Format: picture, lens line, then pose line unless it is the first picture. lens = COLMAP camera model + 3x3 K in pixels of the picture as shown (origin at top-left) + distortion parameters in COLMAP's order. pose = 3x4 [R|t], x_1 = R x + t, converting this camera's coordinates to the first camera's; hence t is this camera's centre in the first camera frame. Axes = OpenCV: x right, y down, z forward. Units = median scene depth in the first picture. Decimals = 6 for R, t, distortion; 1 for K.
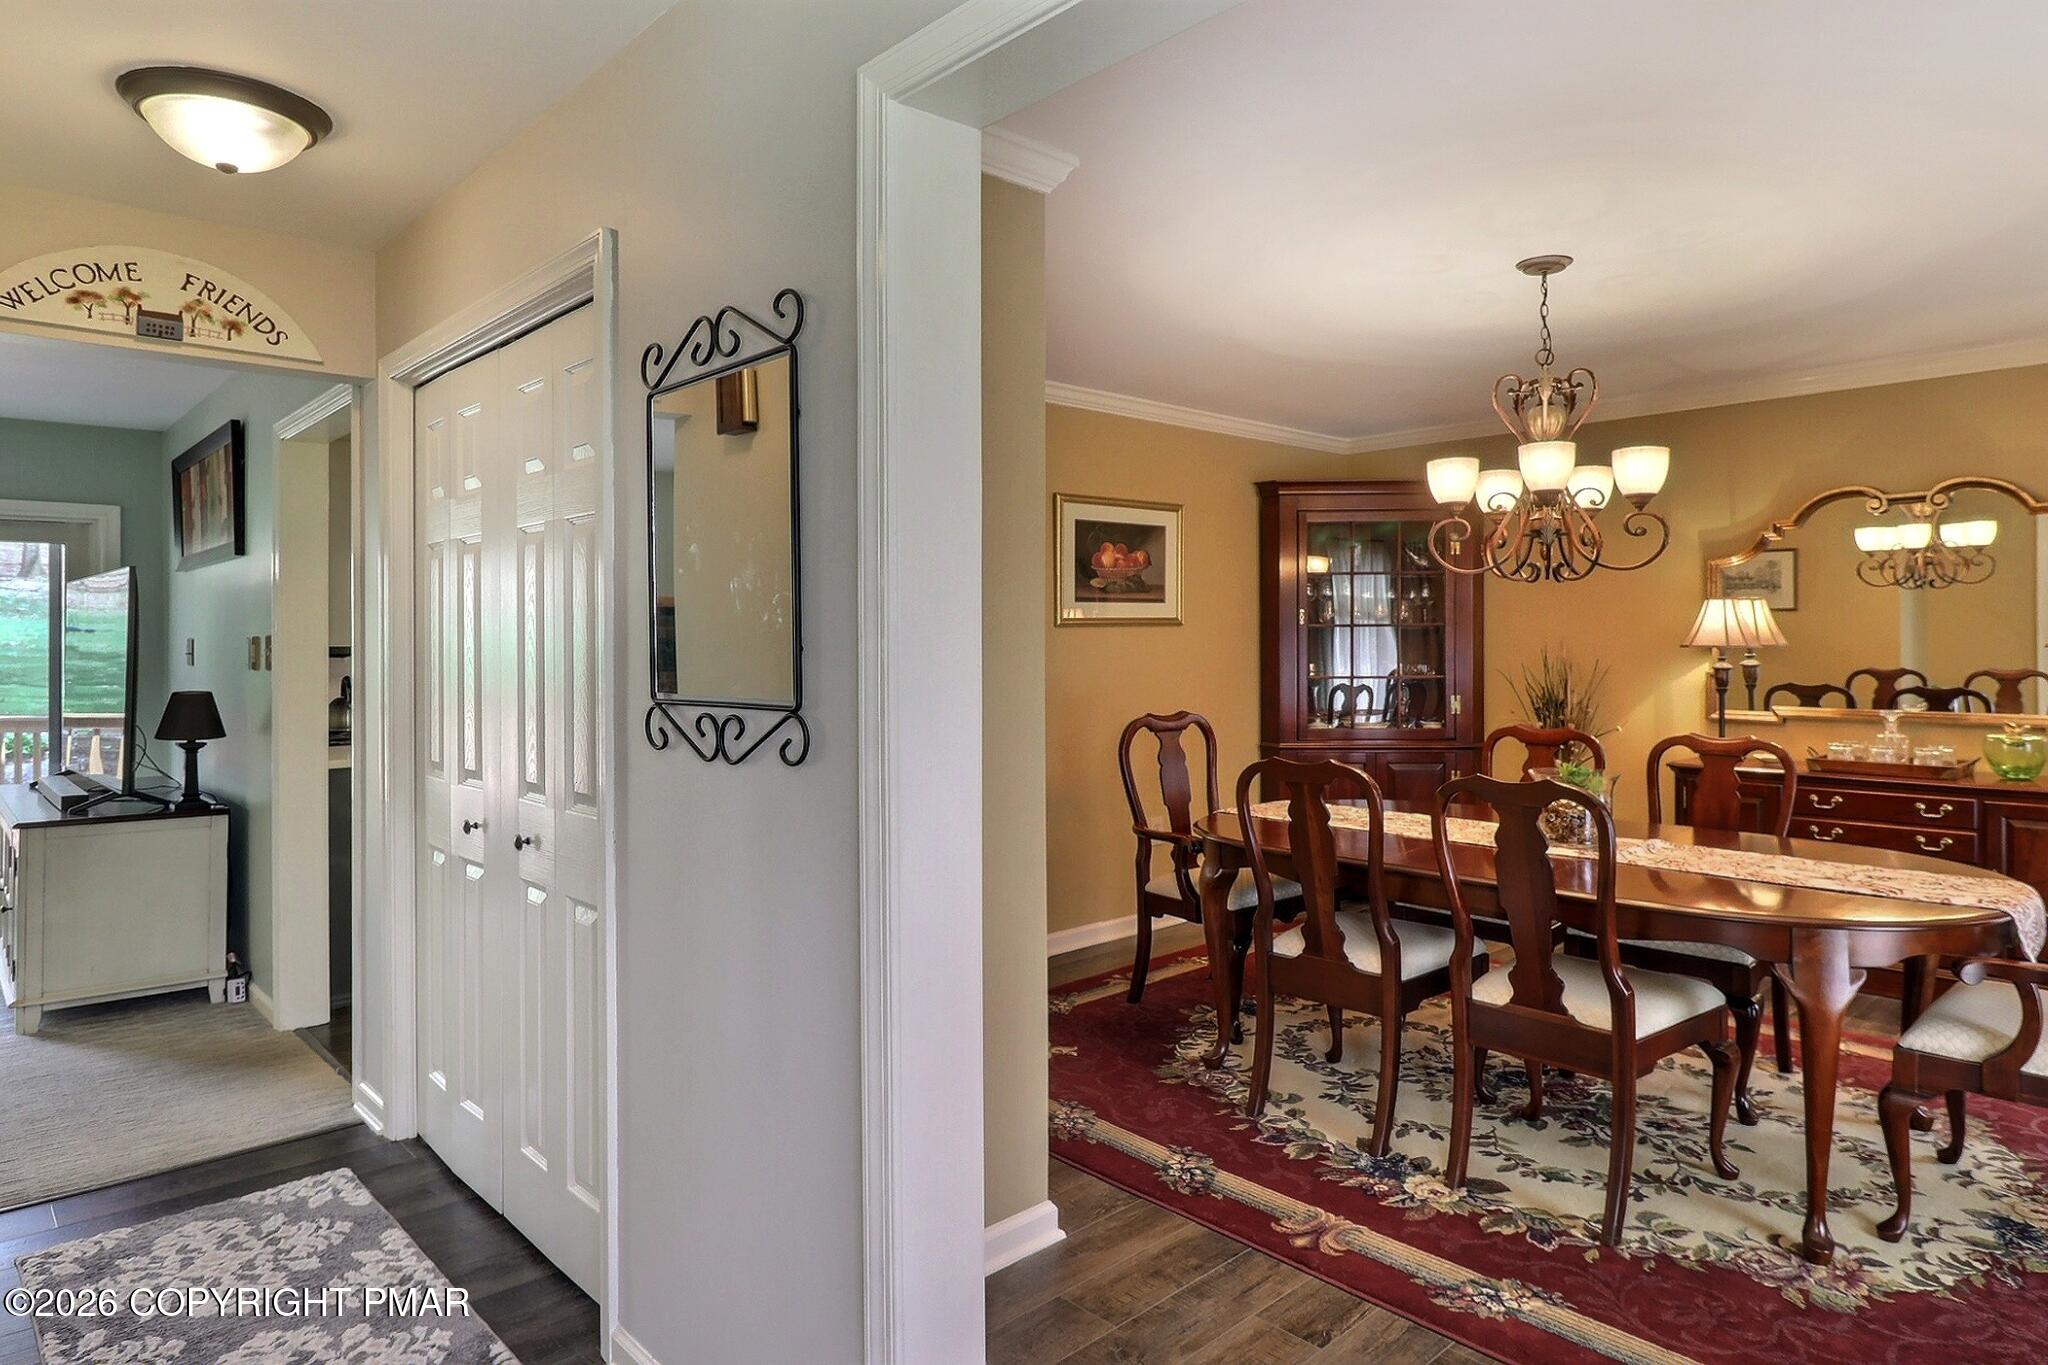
lens RADIAL K [[1201.5, 0, 1100.9], [0, 1201.5, 662.6], [0, 0, 1]] dist [0.004902, -0.014909]
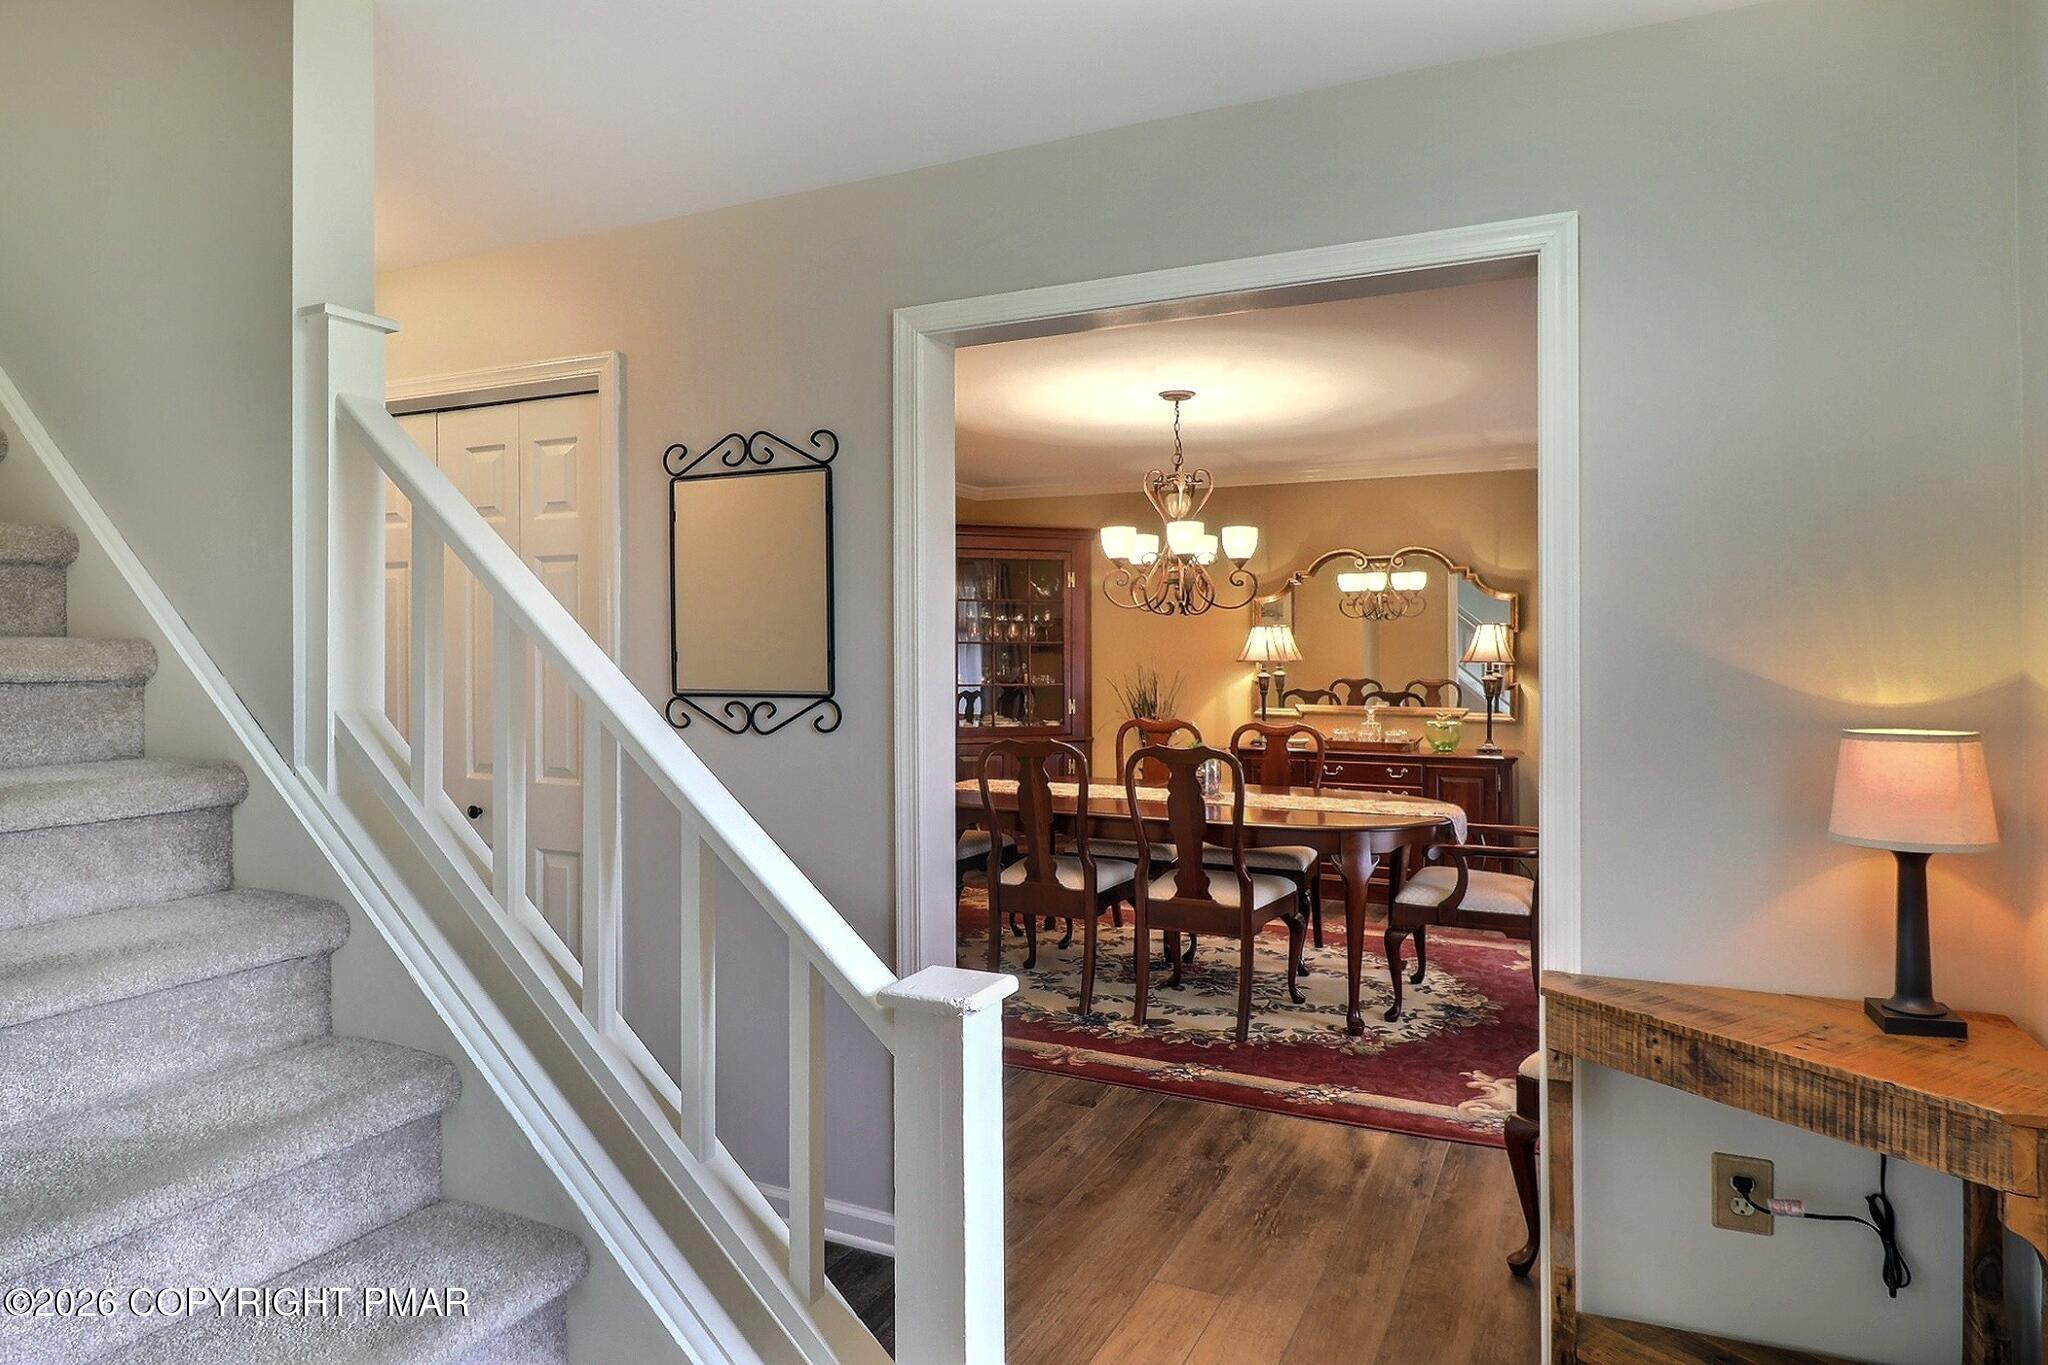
lens RADIAL K [[1195.7, 0, 1078.0], [0, 1195.7, 663.7], [0, 0, 1]] dist [0.000152, -0.000457]
pose [[0.932289, 0.004131, 0.361691, -0.273823], [-0.000192, 0.999940, -0.010925, 0.006927], [-0.361714, 0.010116, 0.932234, -0.307898]]
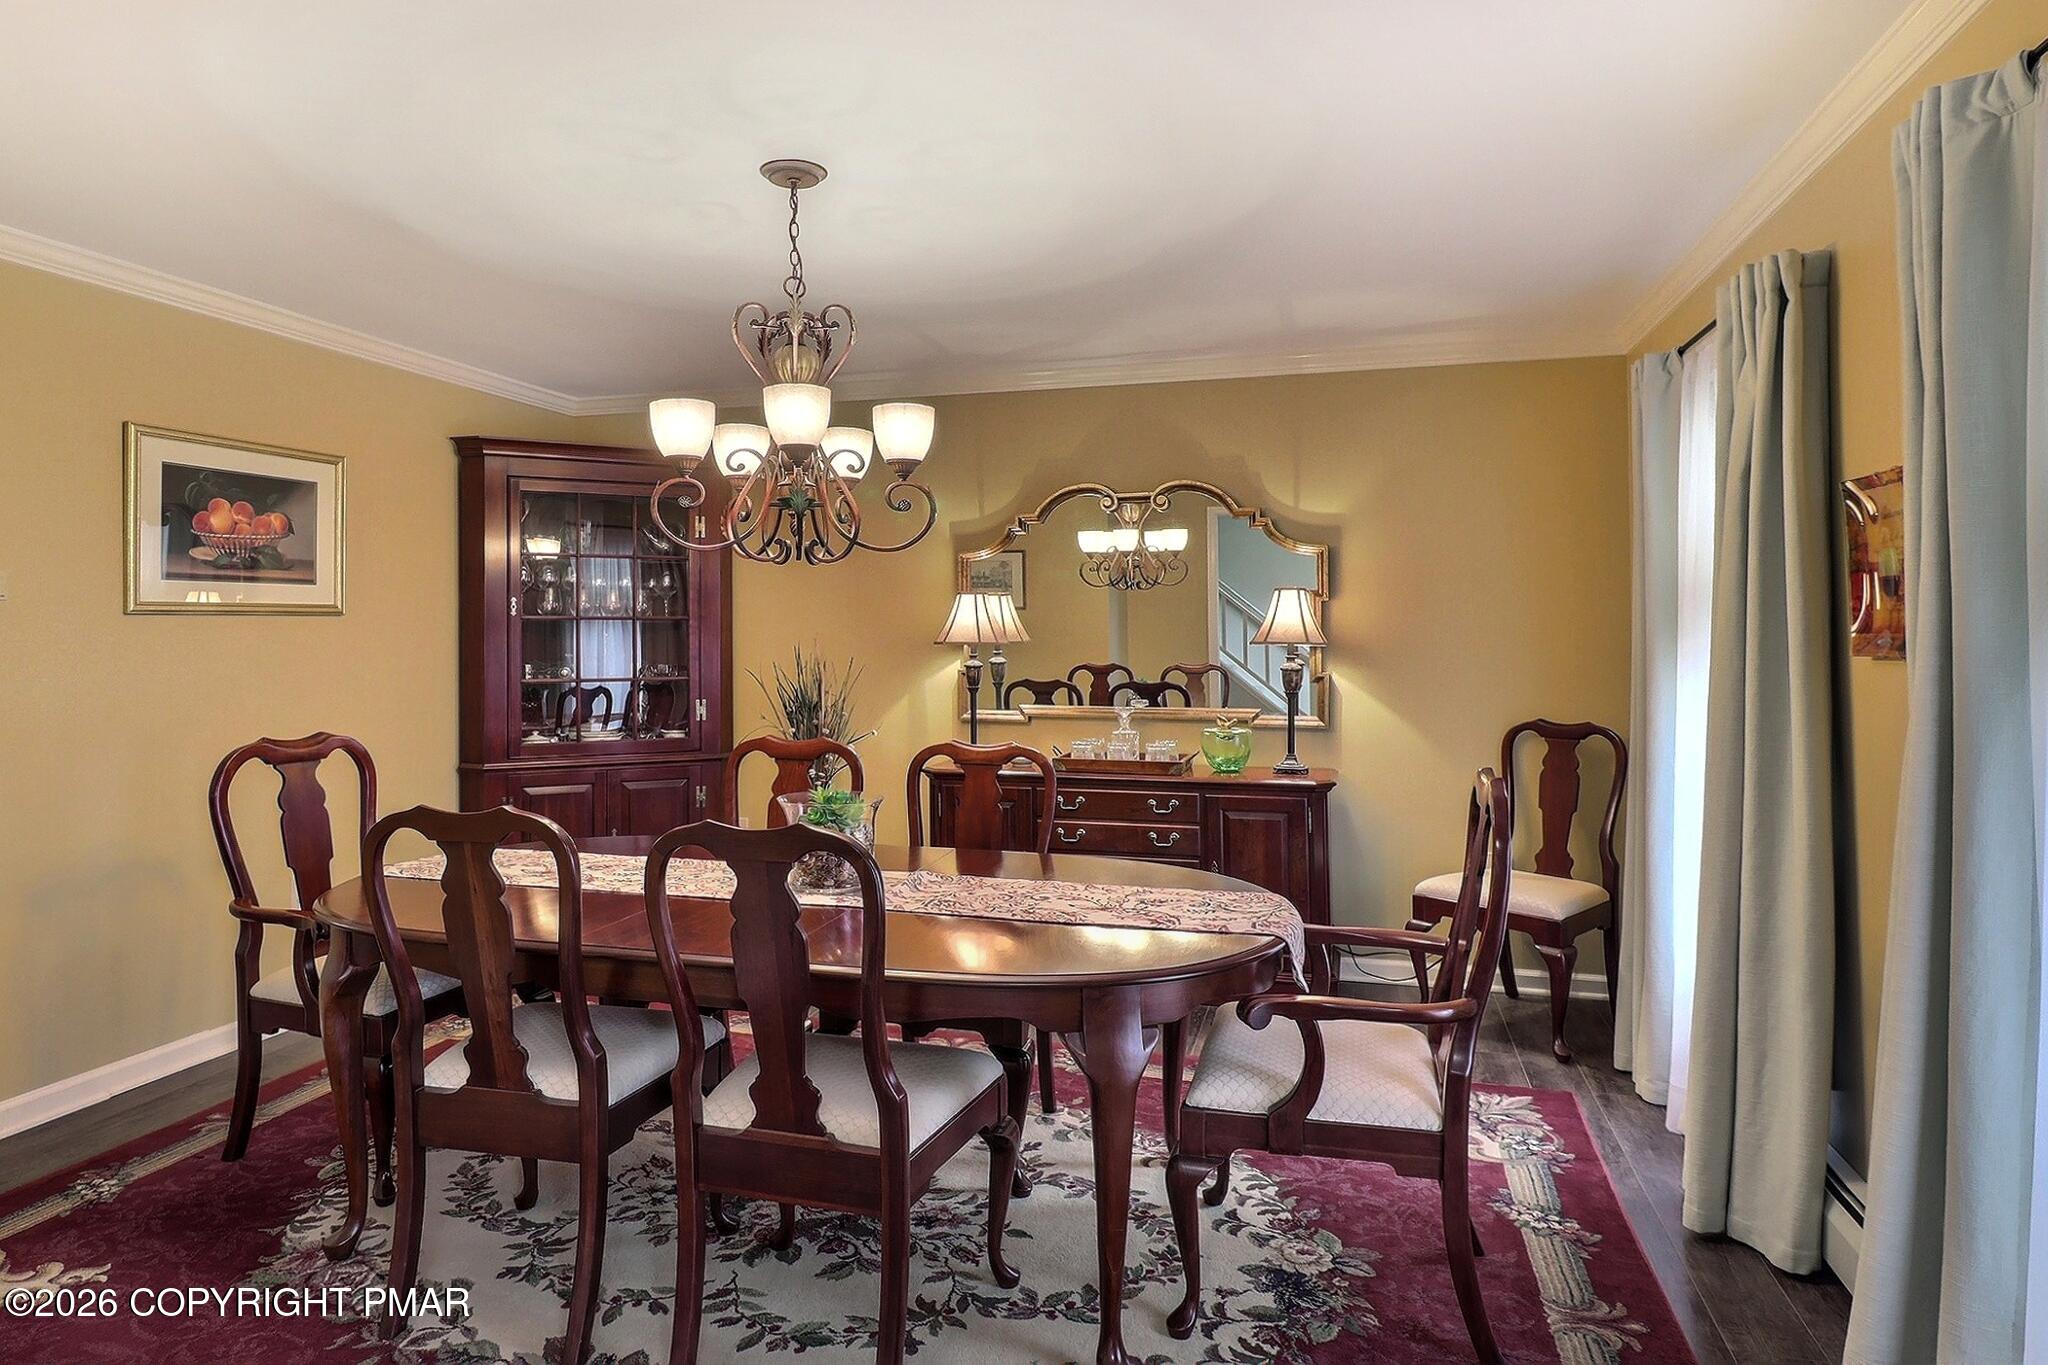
lens RADIAL K [[1208.7, 0, 967.1], [0, 1208.7, 638.9], [0, 0, 1]] dist [0.000463, -0.001233]
pose [[0.881505, 0.002254, 0.472170, 0.092214], [0.005705, 0.999865, -0.015424, -0.003259], [-0.472141, 0.016290, 0.881373, 0.242904]]
